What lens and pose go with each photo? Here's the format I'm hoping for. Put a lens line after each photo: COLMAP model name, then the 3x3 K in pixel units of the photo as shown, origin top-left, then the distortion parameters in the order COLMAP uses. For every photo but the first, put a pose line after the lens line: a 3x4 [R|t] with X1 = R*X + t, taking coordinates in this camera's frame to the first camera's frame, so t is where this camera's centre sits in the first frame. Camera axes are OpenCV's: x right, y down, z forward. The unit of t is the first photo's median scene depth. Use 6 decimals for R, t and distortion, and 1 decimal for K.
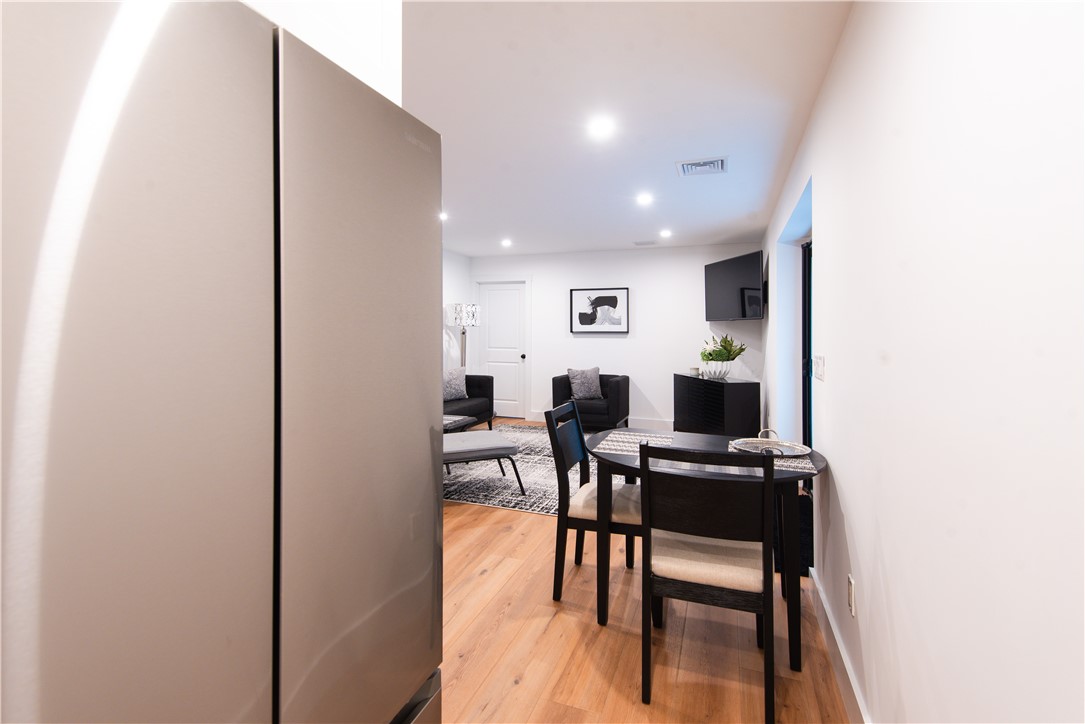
lens RADIAL K [[495.4, 0, 548.9], [0, 495.4, 321.1], [0, 0, 1]] dist [-0.004743, -0.004692]
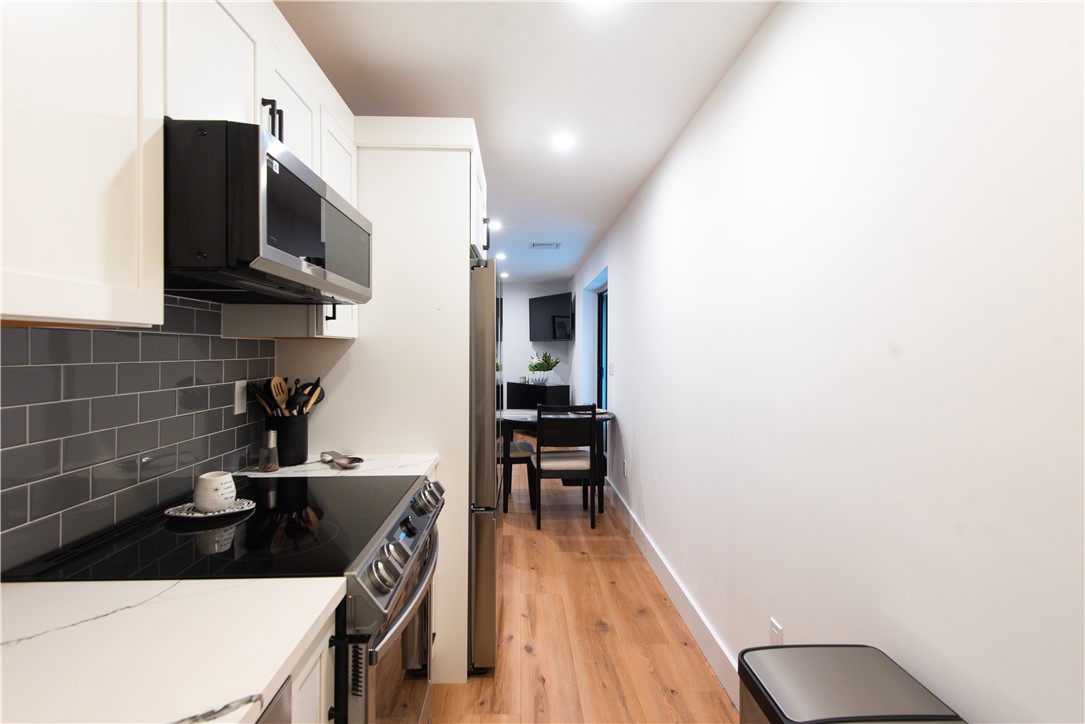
lens RADIAL K [[495.4, 0, 545.1], [0, 495.4, 353.2], [0, 0, 1]] dist [-0.004743, -0.004692]
pose [[0.924426, -0.004572, 0.381334, -0.156761], [-0.007640, 0.999505, 0.030504, -0.009897], [-0.381285, -0.031112, 0.923934, -0.251505]]
